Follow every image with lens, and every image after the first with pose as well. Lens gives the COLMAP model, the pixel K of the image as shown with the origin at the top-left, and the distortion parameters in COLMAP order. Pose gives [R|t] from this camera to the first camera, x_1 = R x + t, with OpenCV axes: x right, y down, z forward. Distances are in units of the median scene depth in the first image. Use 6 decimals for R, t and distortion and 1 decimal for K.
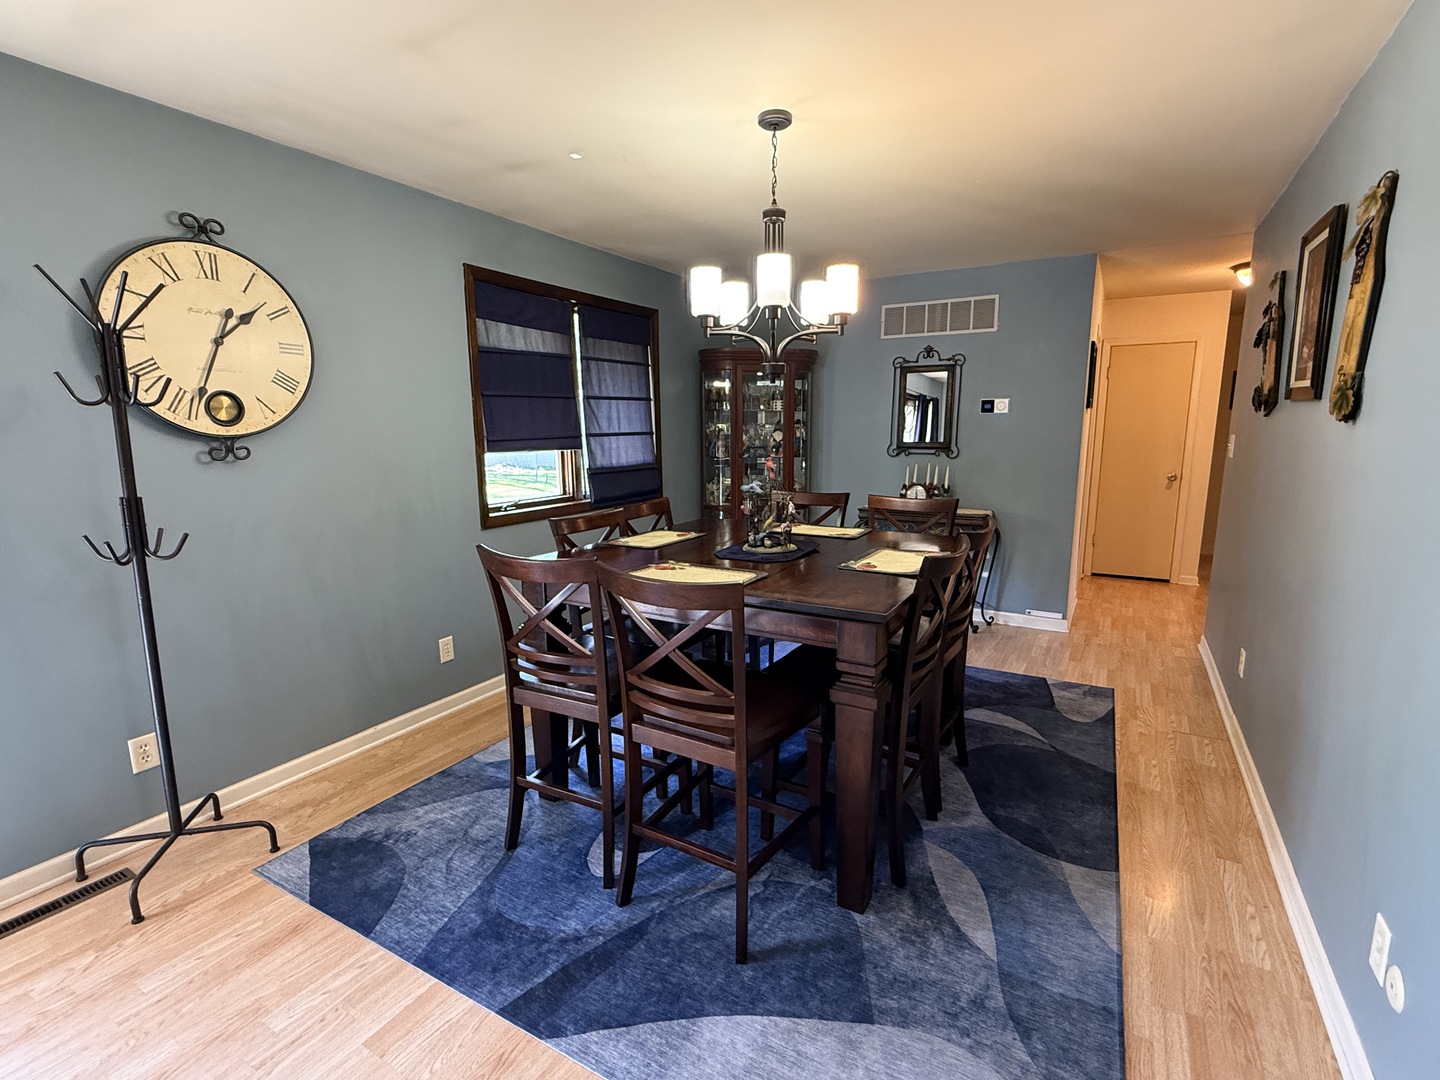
lens RADIAL K [[679.9, 0, 720.6], [0, 679.9, 539.7], [0, 0, 1]] dist [-0.001877, -0.000370]
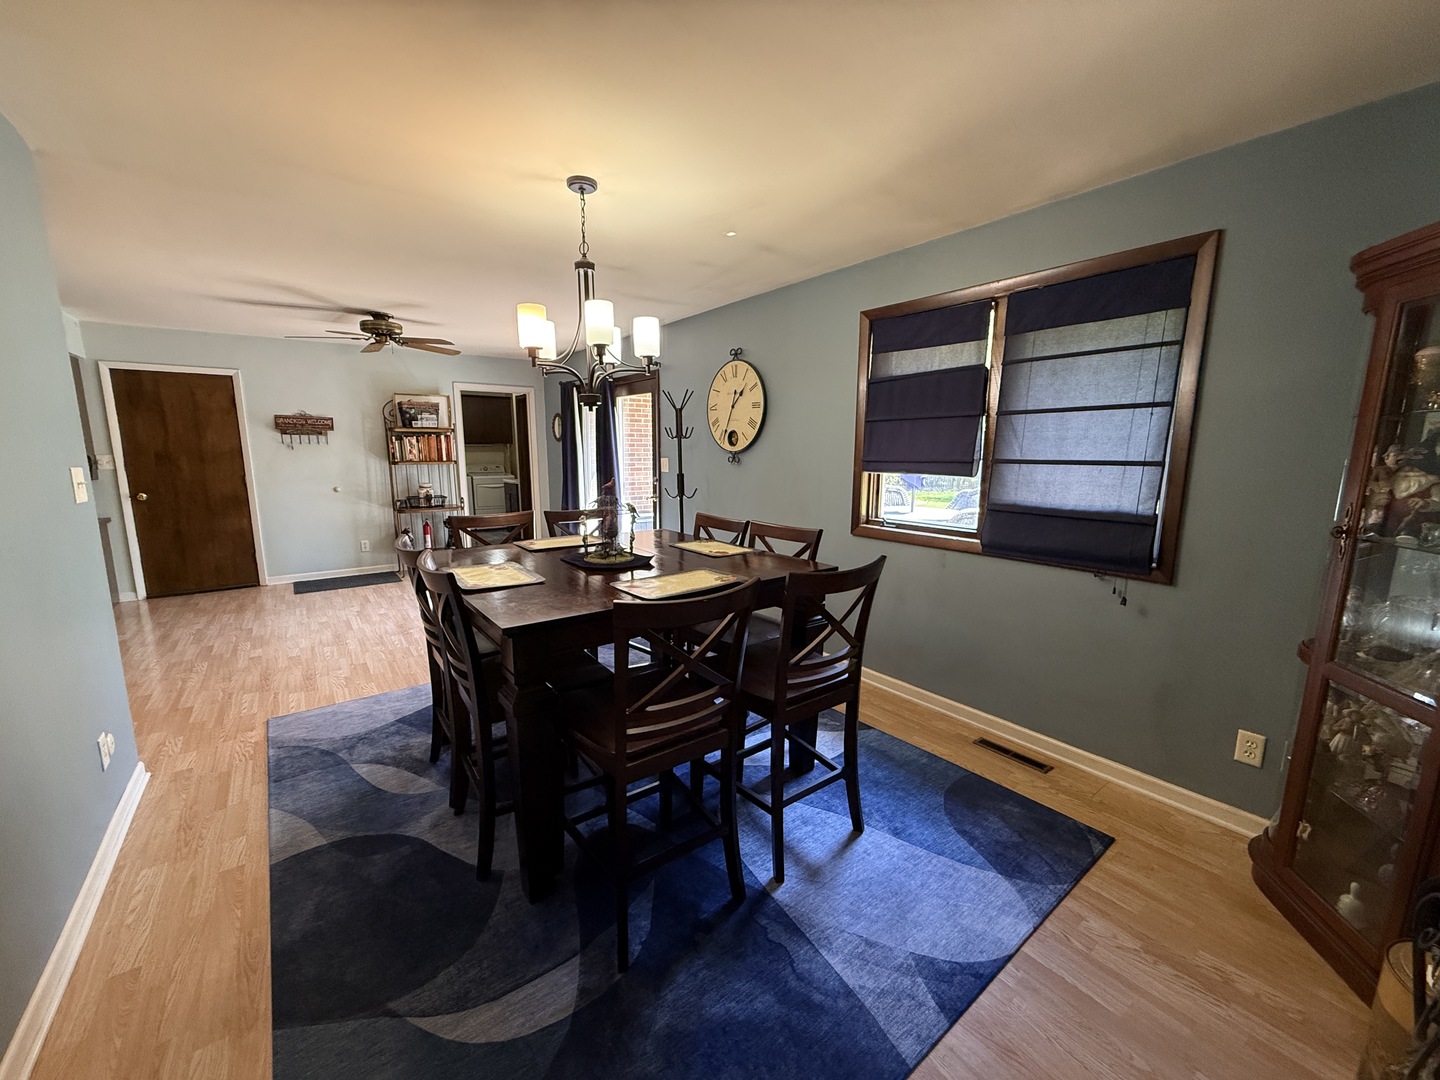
lens RADIAL K [[577.9, 0, 720.6], [0, 577.9, 540.5], [0, 0, 1]] dist [0.000413, 0.000168]
pose [[-0.388340, 0.152656, -0.908784, 0.931579], [-0.154764, 0.961372, 0.227623, -0.282683], [0.908427, 0.229042, -0.349714, 1.621414]]
